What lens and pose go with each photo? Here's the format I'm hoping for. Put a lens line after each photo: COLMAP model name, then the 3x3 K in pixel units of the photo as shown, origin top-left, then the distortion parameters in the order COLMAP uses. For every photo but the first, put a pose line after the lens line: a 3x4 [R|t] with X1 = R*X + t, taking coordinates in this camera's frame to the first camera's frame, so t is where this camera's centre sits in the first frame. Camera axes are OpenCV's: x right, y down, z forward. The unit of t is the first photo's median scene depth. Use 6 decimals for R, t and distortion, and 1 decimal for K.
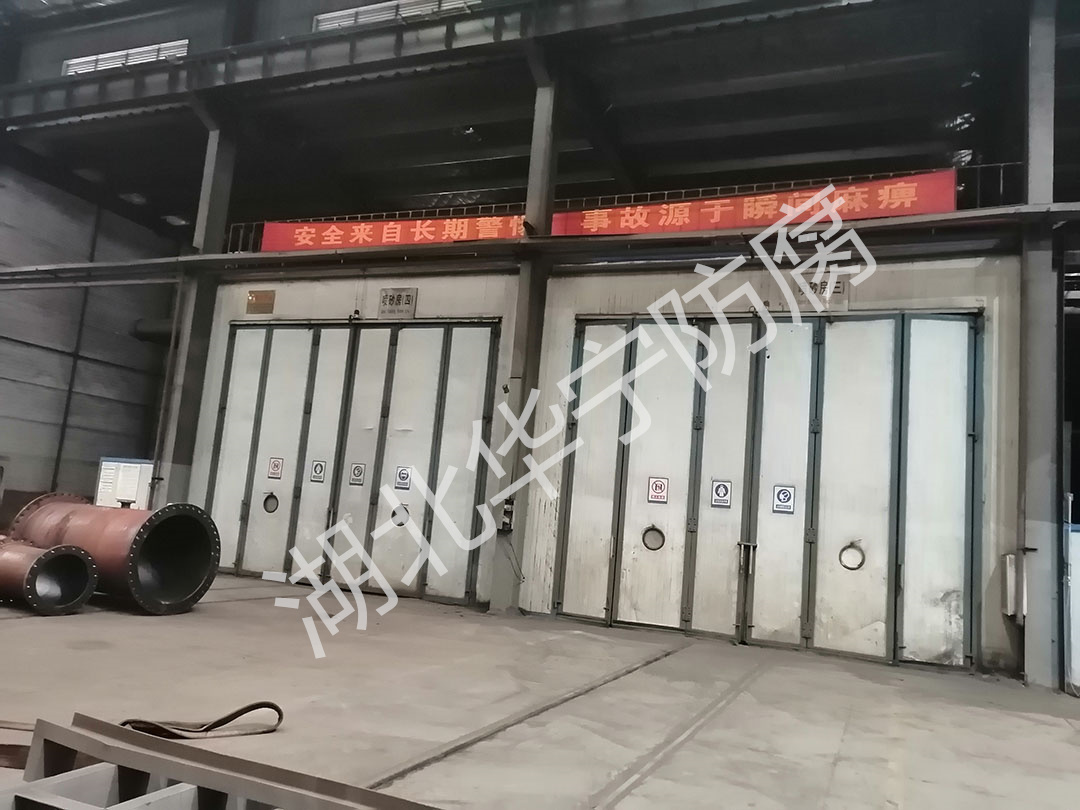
lens RADIAL K [[839.2, 0, 542.2], [0, 839.2, 397.3], [0, 0, 1]] dist [0.004804, -0.000100]
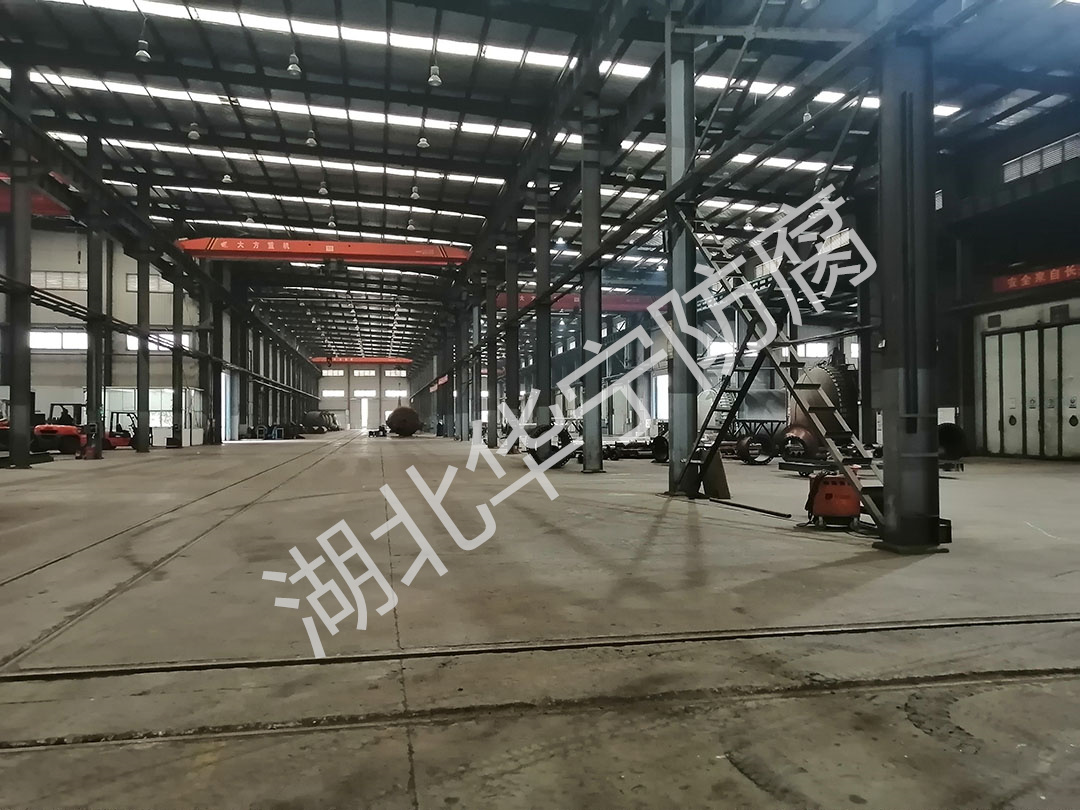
lens RADIAL K [[839.2, 0, 539.8], [0, 839.2, 404.7], [0, 0, 1]] dist [0.004804, -0.000100]
pose [[0.550851, -0.102338, -0.828306, 0.729255], [0.161896, 0.986705, -0.014243, -0.067837], [0.818751, -0.126254, 0.560095, -1.060508]]
